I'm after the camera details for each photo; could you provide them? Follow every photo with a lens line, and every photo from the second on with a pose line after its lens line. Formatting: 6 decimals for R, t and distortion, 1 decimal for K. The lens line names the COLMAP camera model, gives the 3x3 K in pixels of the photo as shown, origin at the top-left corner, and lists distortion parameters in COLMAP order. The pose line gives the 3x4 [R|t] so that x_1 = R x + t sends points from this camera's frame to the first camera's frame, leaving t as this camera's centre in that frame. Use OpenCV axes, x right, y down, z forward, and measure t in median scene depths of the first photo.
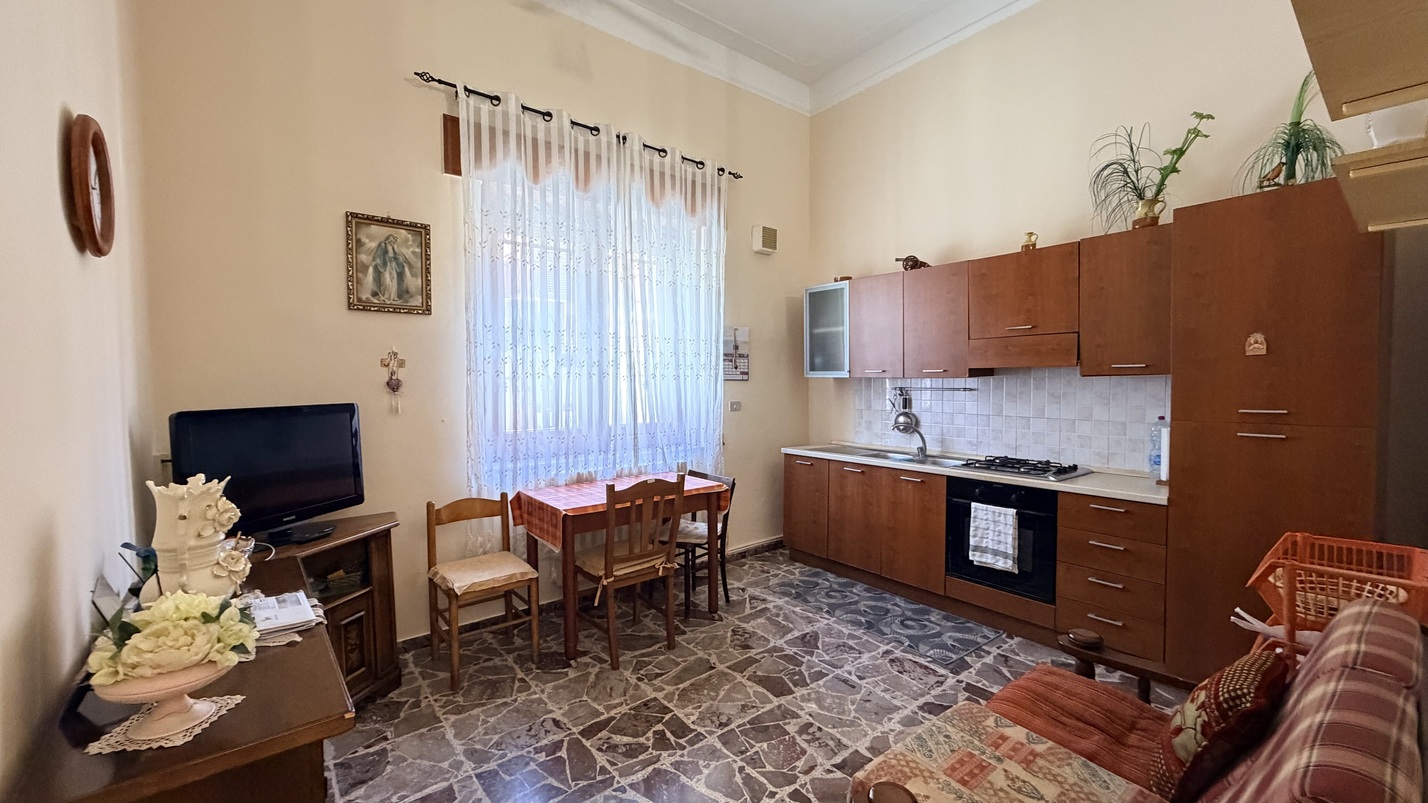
lens RADIAL K [[569.1, 0, 714.0], [0, 569.1, 401.5], [0, 0, 1]] dist [0.004120, 0.000205]
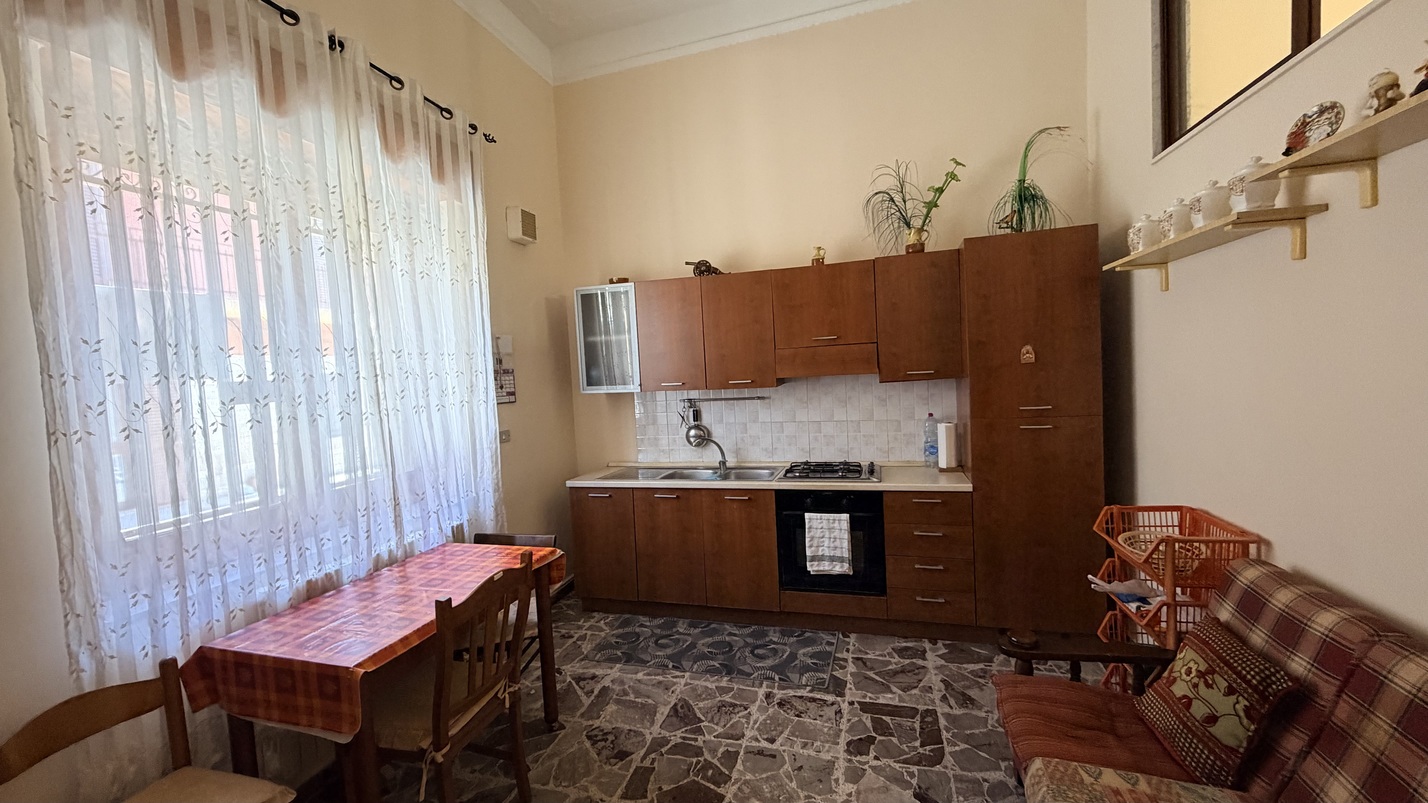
lens RADIAL K [[569.1, 0, 714.0], [0, 569.1, 401.5], [0, 0, 1]] dist [0.004120, 0.000205]
pose [[0.816945, -0.069357, 0.572529, -0.235804], [0.068744, 0.997375, 0.022734, -0.052099], [-0.572603, 0.020786, 0.819569, 0.269263]]
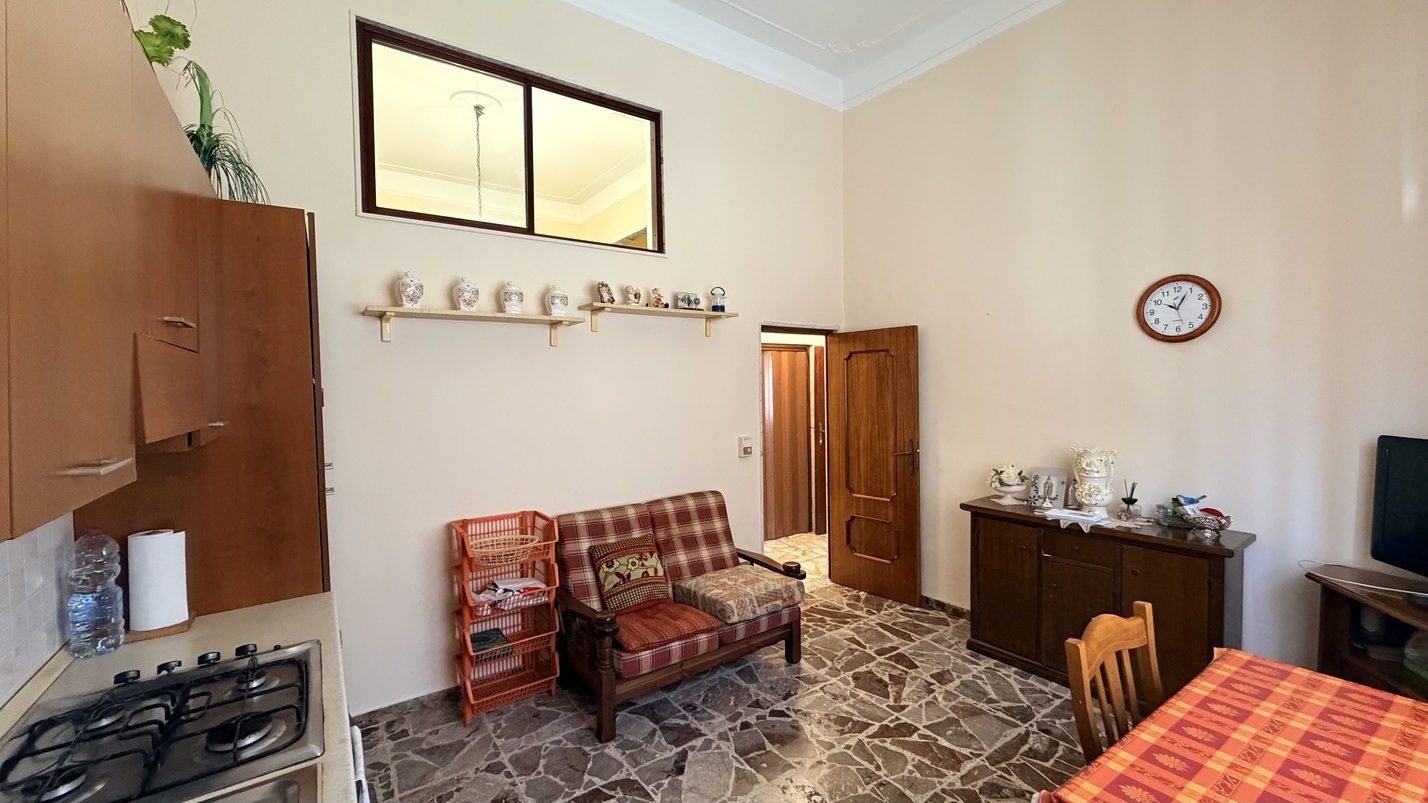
lens RADIAL K [[569.1, 0, 714.0], [0, 569.1, 401.5], [0, 0, 1]] dist [0.004120, 0.000205]
pose [[-0.998042, 0.020146, 0.059217, 0.185615], [0.023811, 0.997801, 0.061848, -0.092833], [-0.057841, 0.063137, -0.996327, 1.345448]]
